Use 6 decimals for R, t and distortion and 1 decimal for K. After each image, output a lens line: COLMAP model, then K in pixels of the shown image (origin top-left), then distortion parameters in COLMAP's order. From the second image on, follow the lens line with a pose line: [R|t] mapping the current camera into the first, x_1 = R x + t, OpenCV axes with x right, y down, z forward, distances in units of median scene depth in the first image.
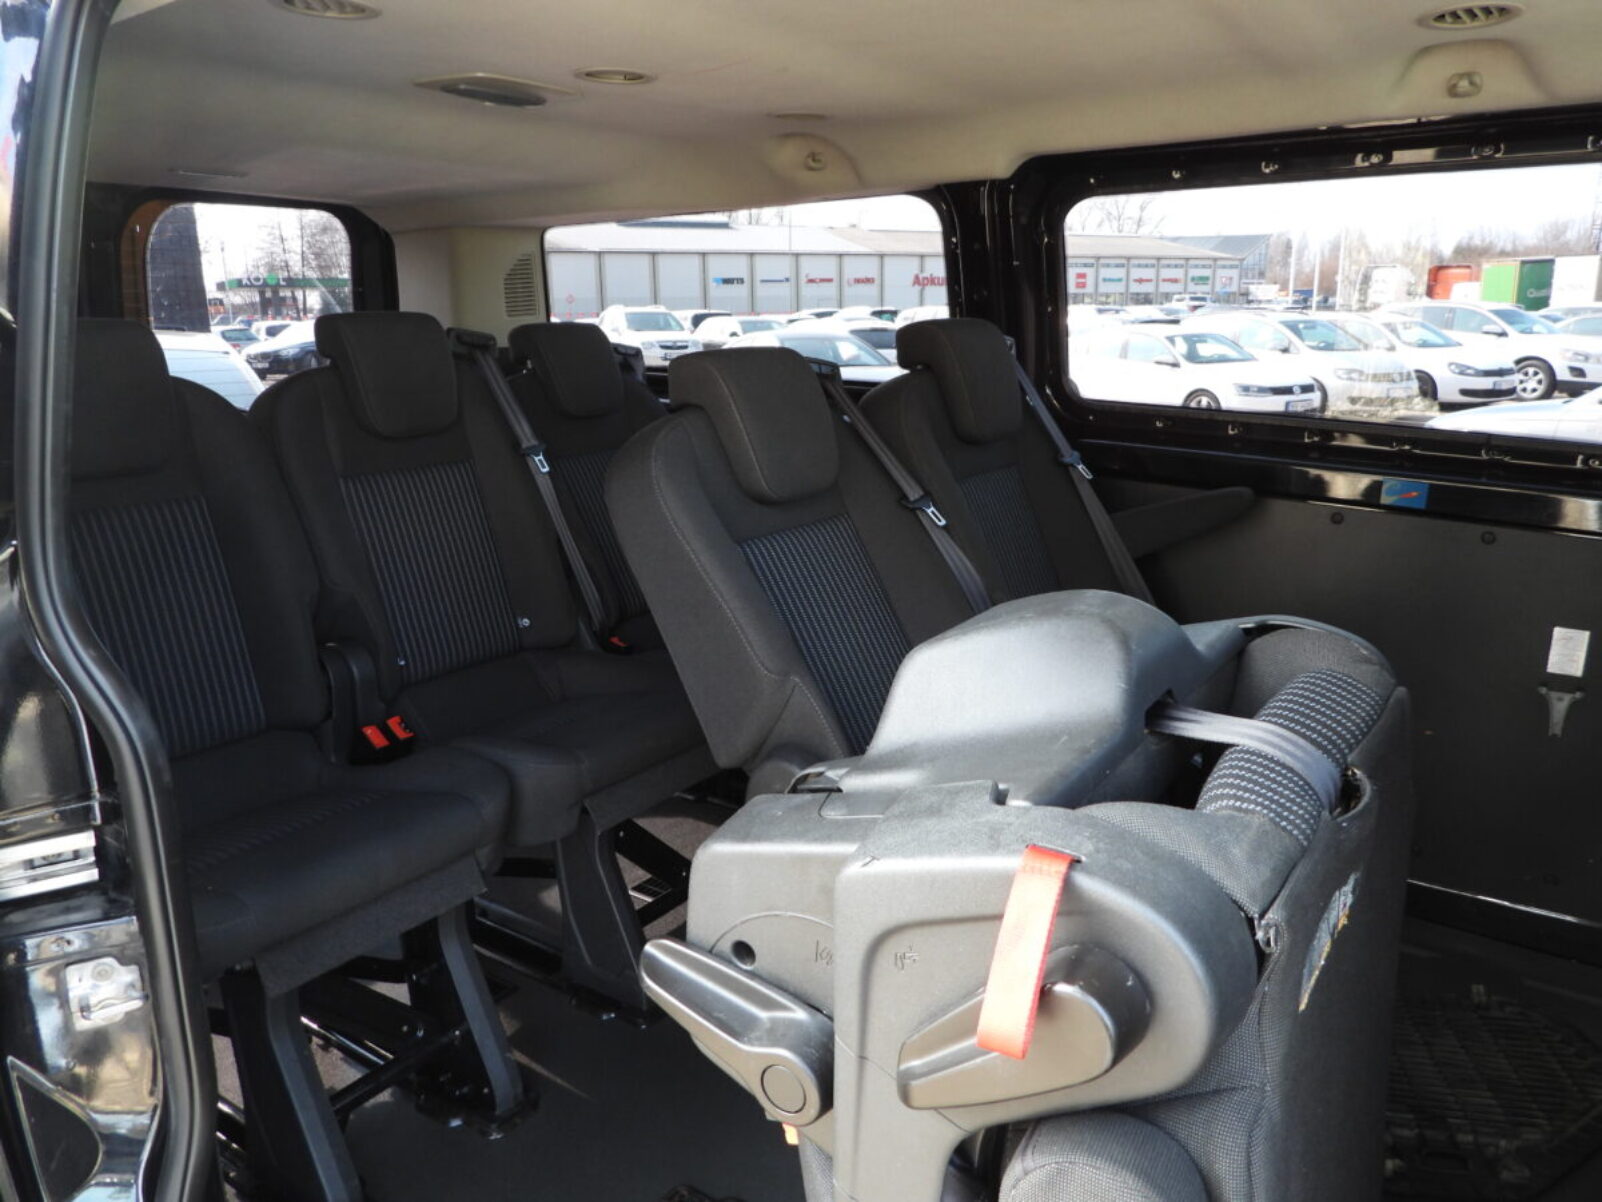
lens RADIAL K [[1145.9, 0, 801.0], [0, 1145.9, 601.0], [0, 0, 1]] dist [-0.017137, 0.006871]
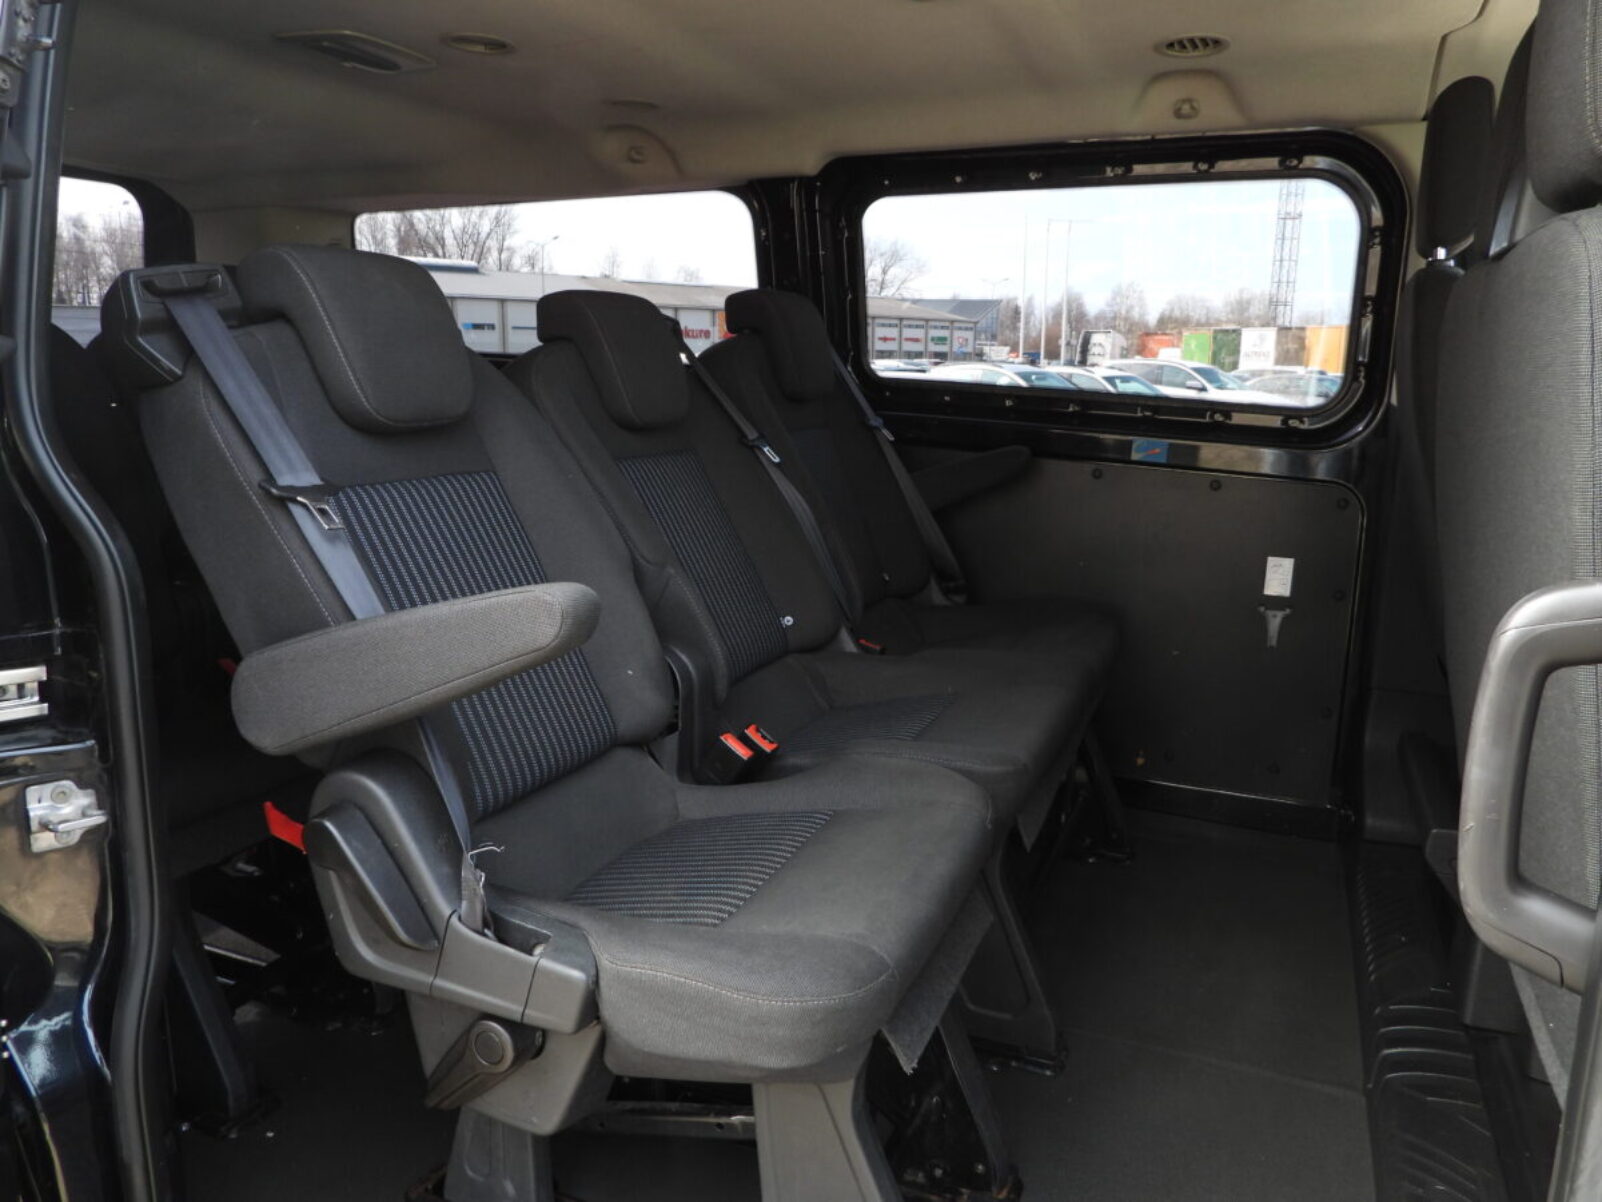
lens RADIAL K [[1145.9, 0, 801.0], [0, 1145.9, 601.0], [0, 0, 1]] dist [-0.017137, 0.006871]
pose [[0.978065, -0.015921, 0.207690, -0.082401], [0.024862, 0.998870, -0.040514, 0.106399], [-0.206810, 0.044789, 0.977355, -0.090911]]
